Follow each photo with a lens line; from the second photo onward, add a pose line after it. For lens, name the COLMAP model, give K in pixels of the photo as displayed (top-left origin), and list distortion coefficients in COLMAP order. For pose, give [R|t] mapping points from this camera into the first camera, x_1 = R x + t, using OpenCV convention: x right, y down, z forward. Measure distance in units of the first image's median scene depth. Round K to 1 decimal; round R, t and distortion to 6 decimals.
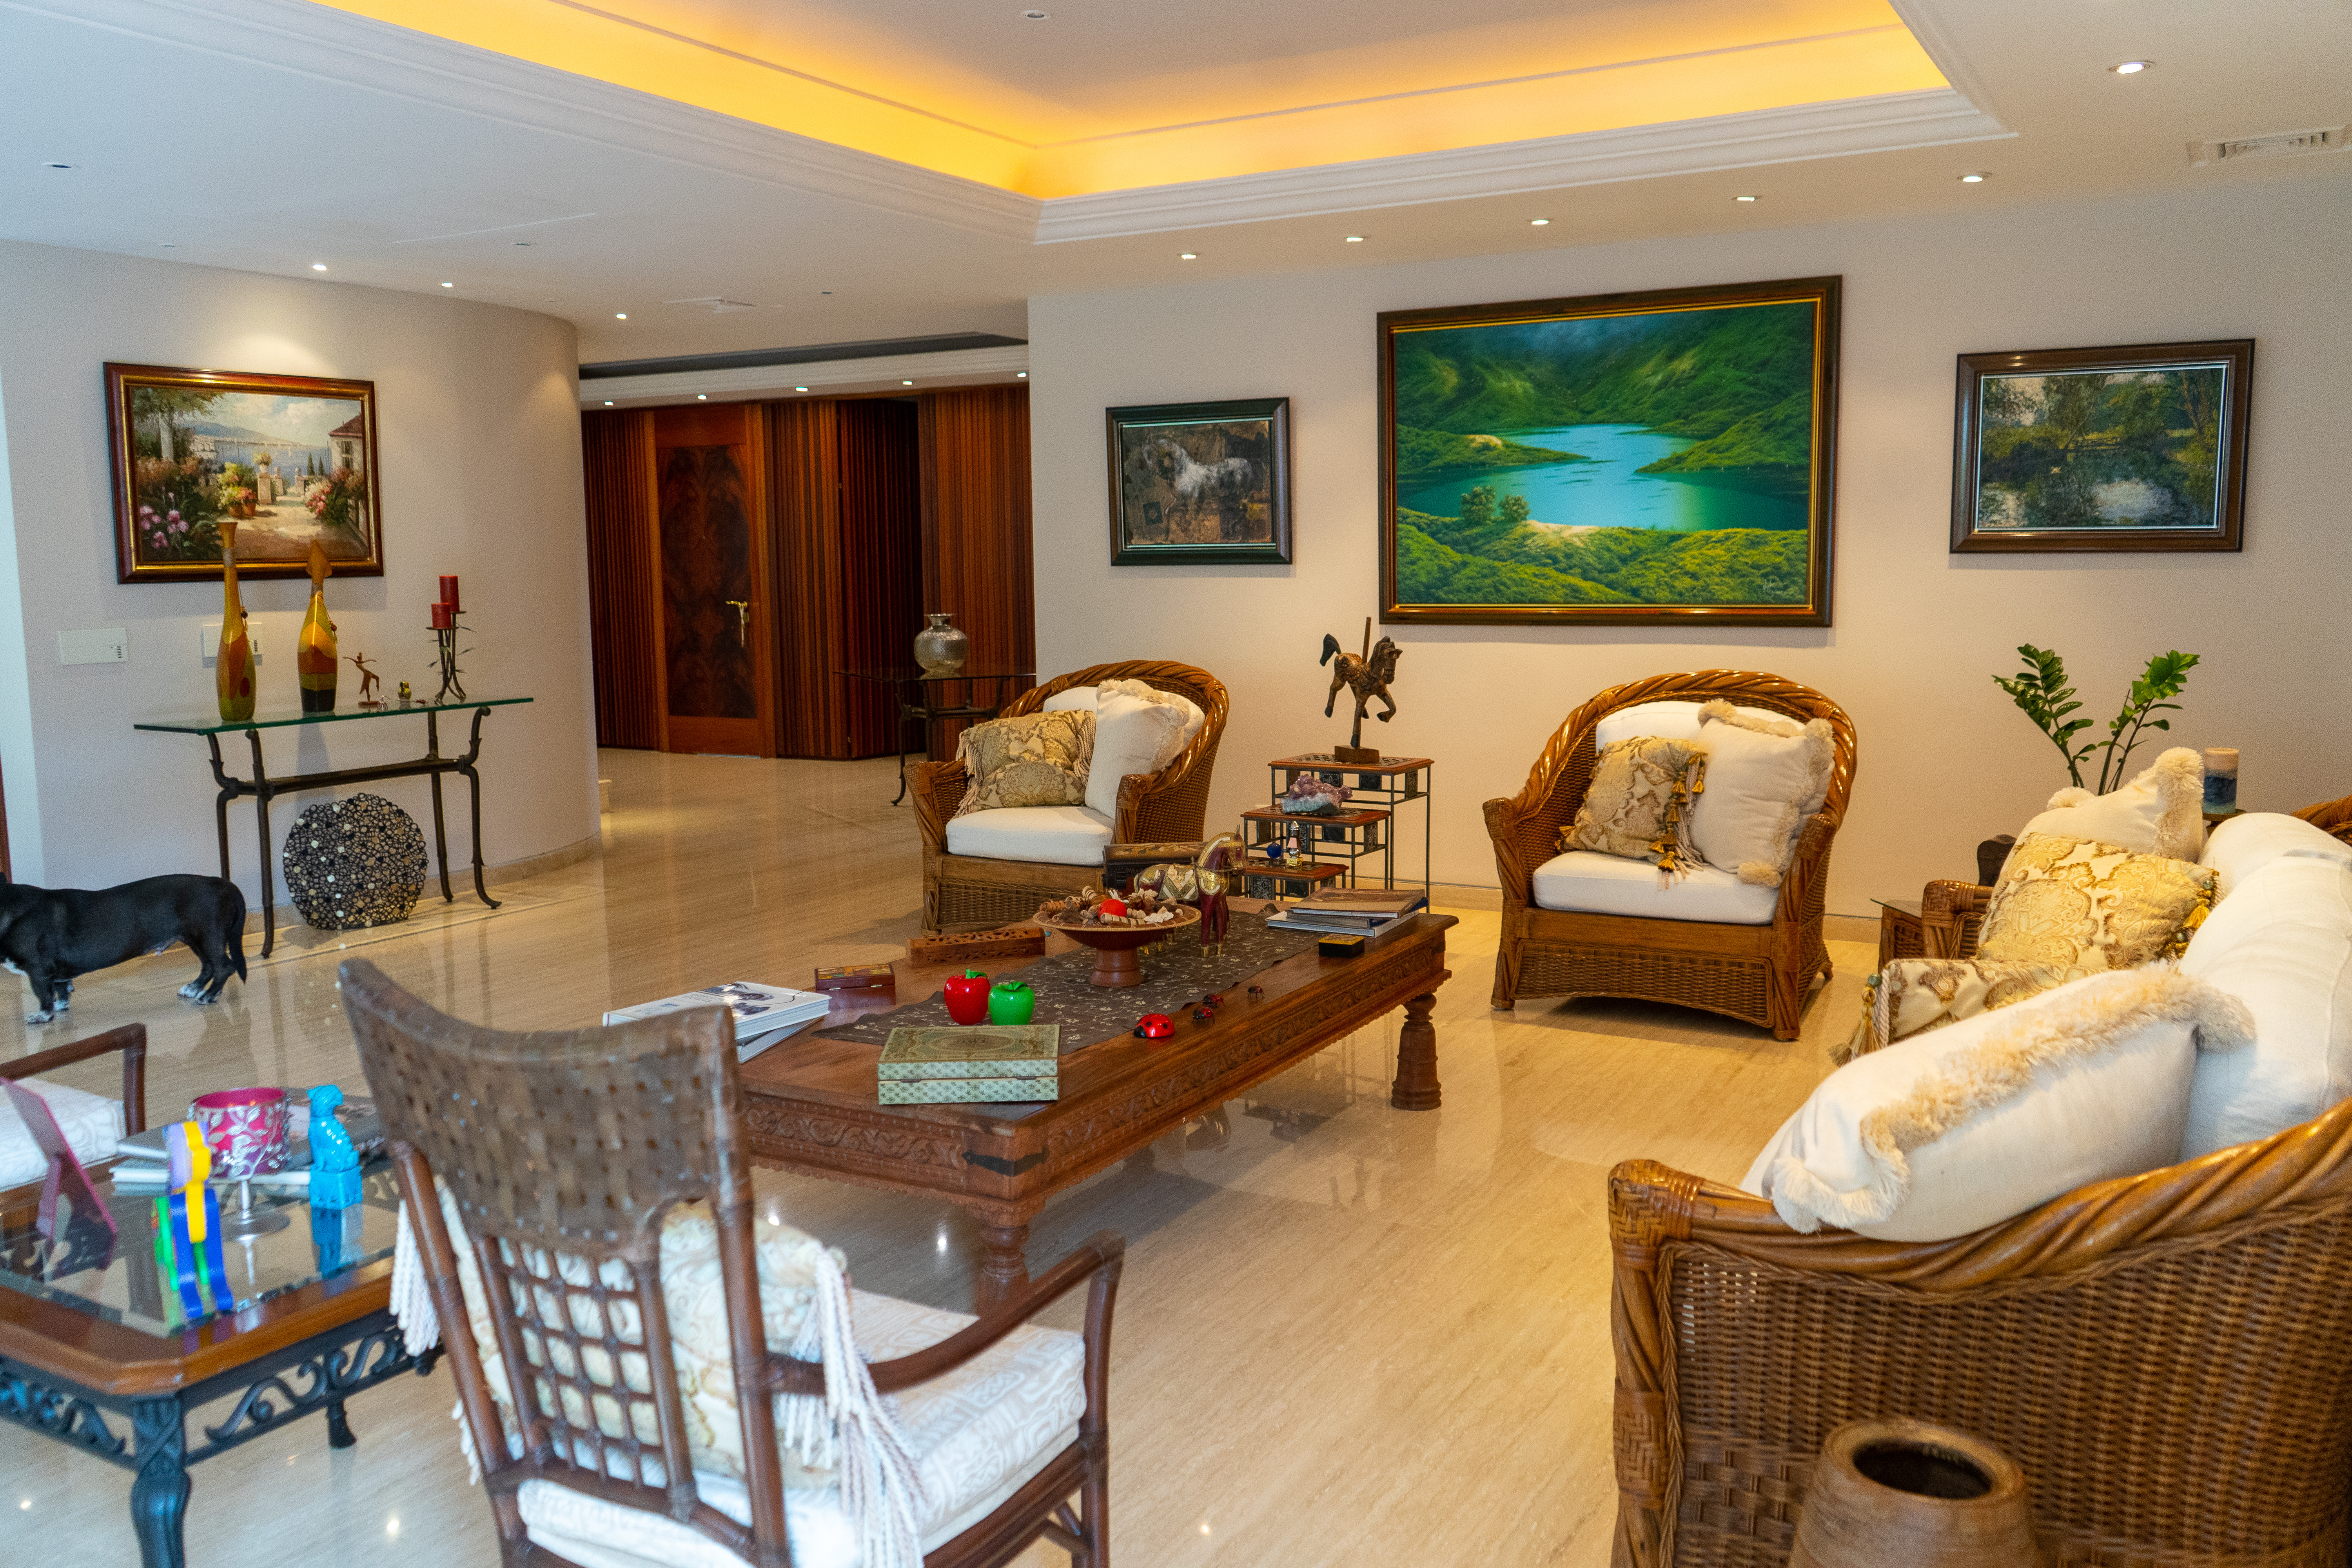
lens RADIAL K [[1933.4, 0, 1170.4], [0, 1933.4, 780.8], [0, 0, 1]] dist [0.034969, 0.000572]
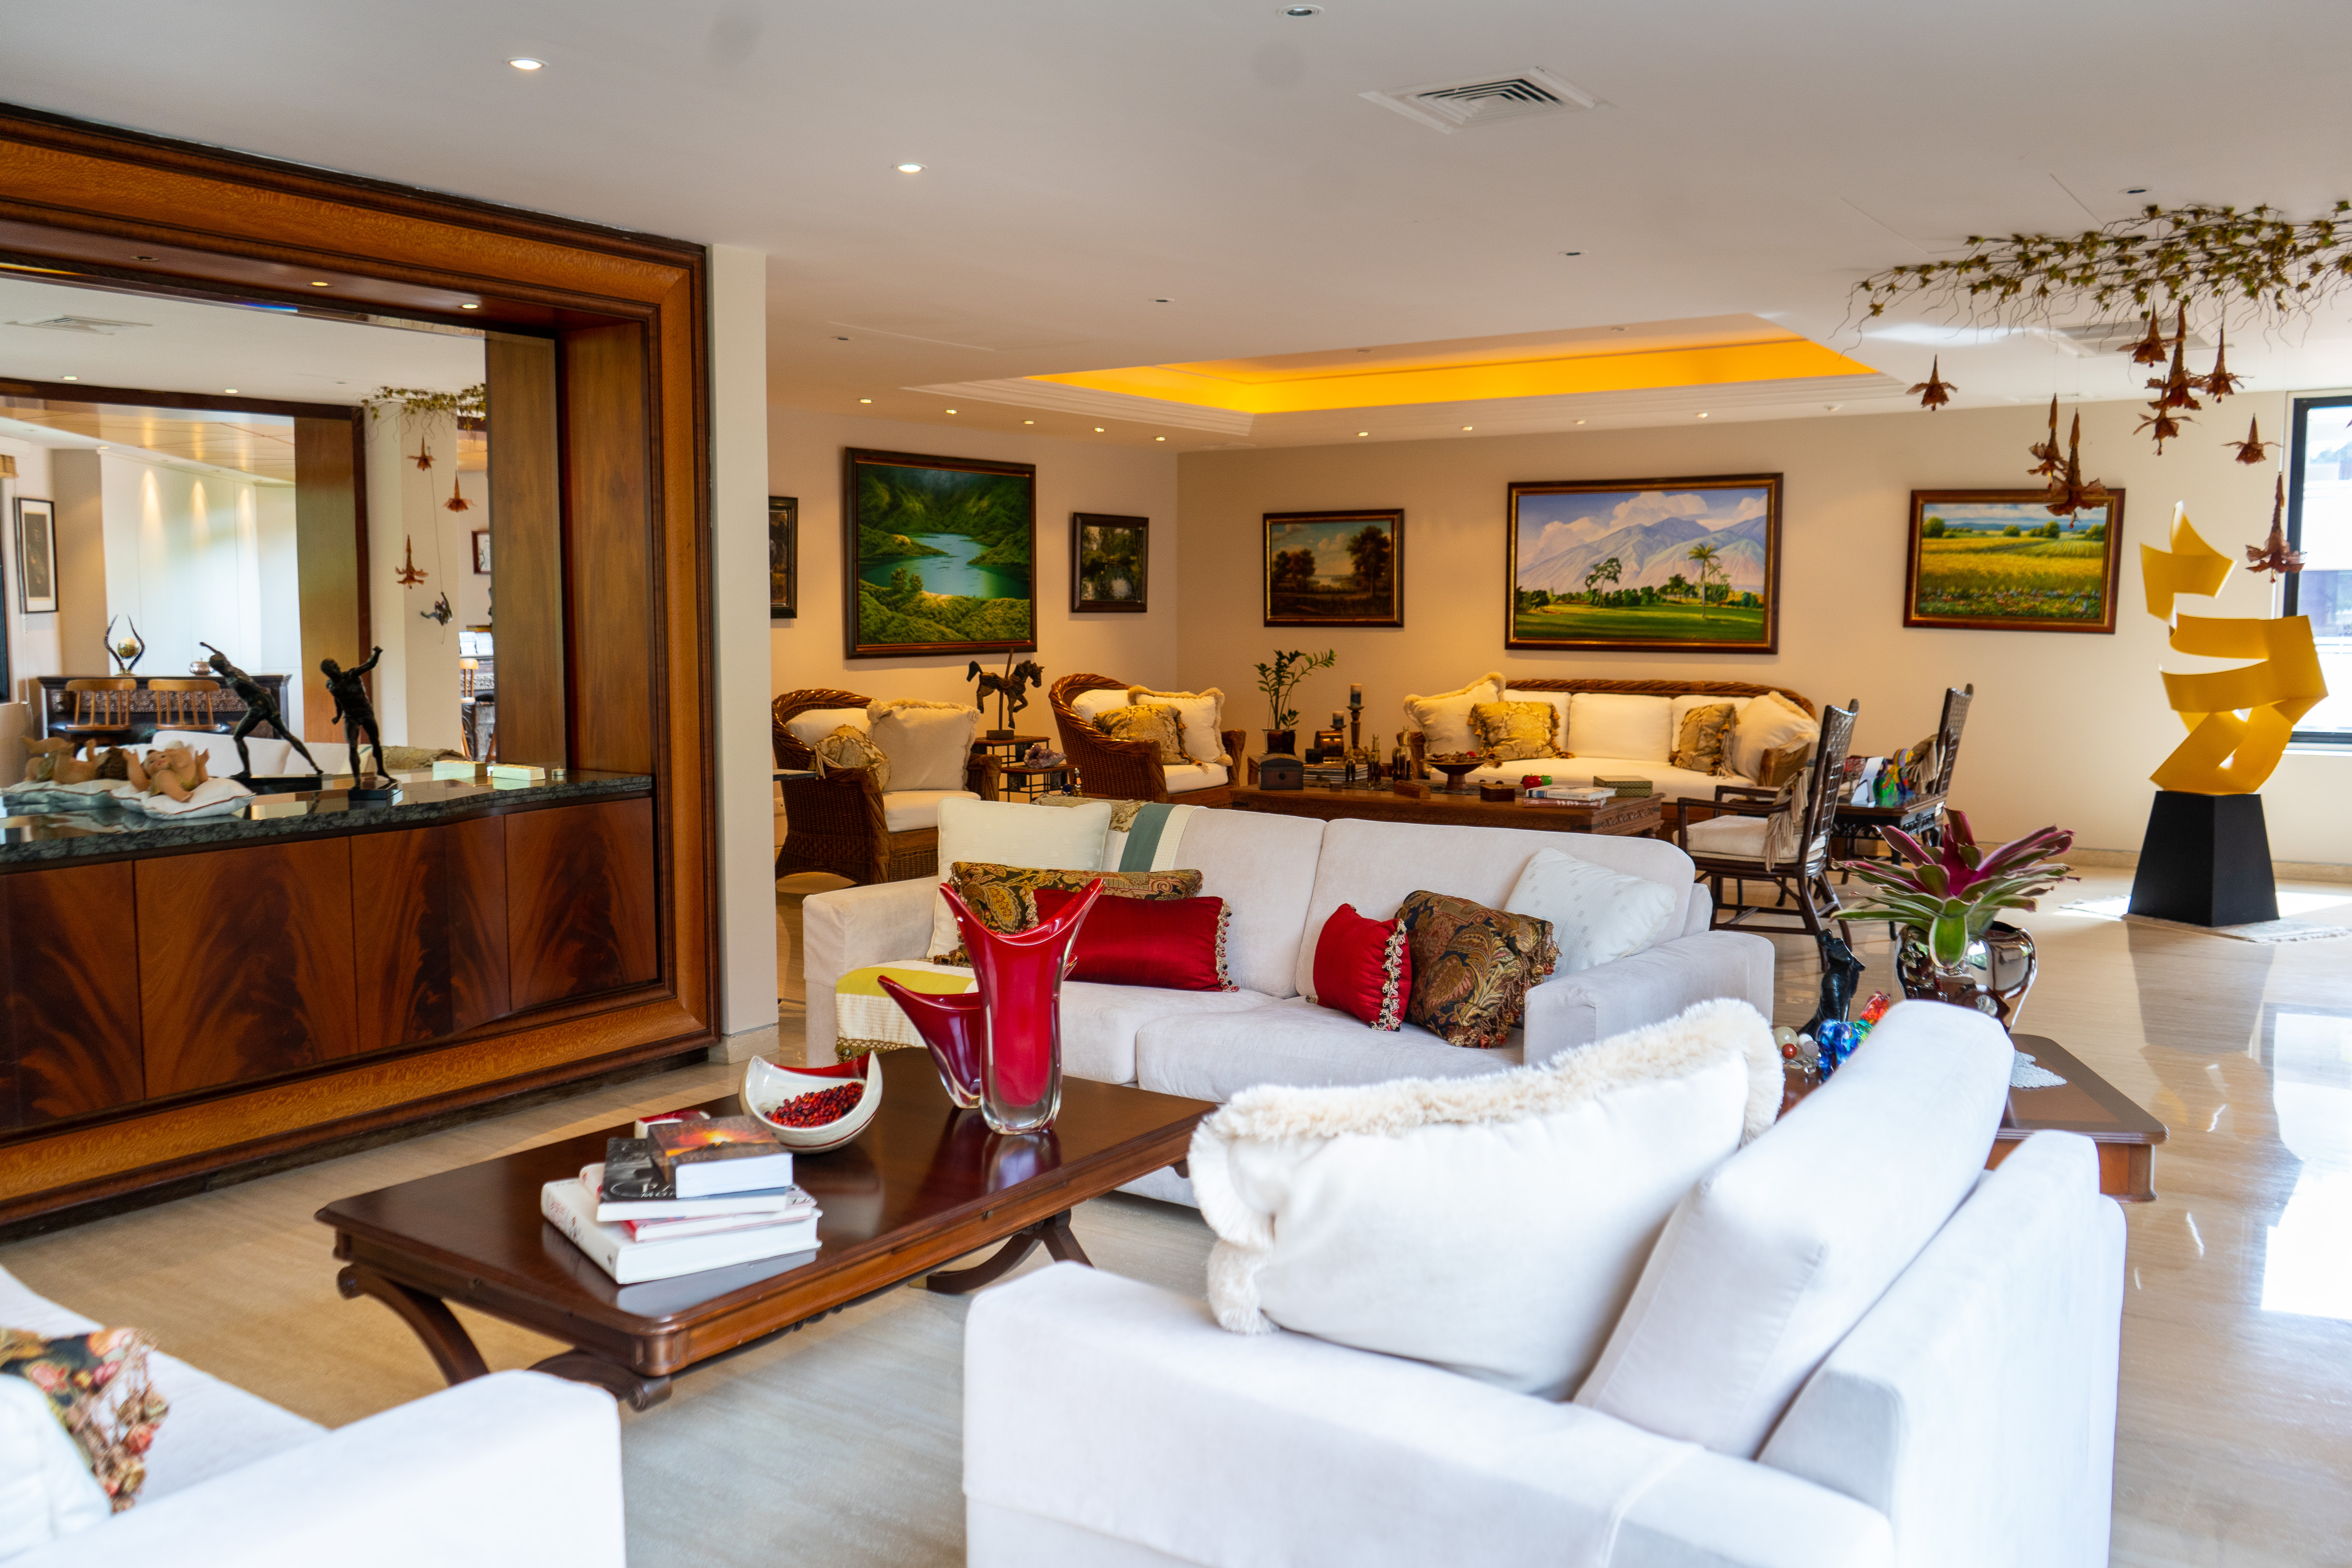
lens RADIAL K [[1933.4, 0, 1179.3], [0, 1933.4, 775.4], [0, 0, 1]] dist [0.034969, 0.000572]
pose [[0.086047, -0.077265, 0.993290, -1.439459], [0.120634, 0.990461, 0.066595, -0.066460], [-0.988961, 0.114095, 0.094547, 0.680155]]
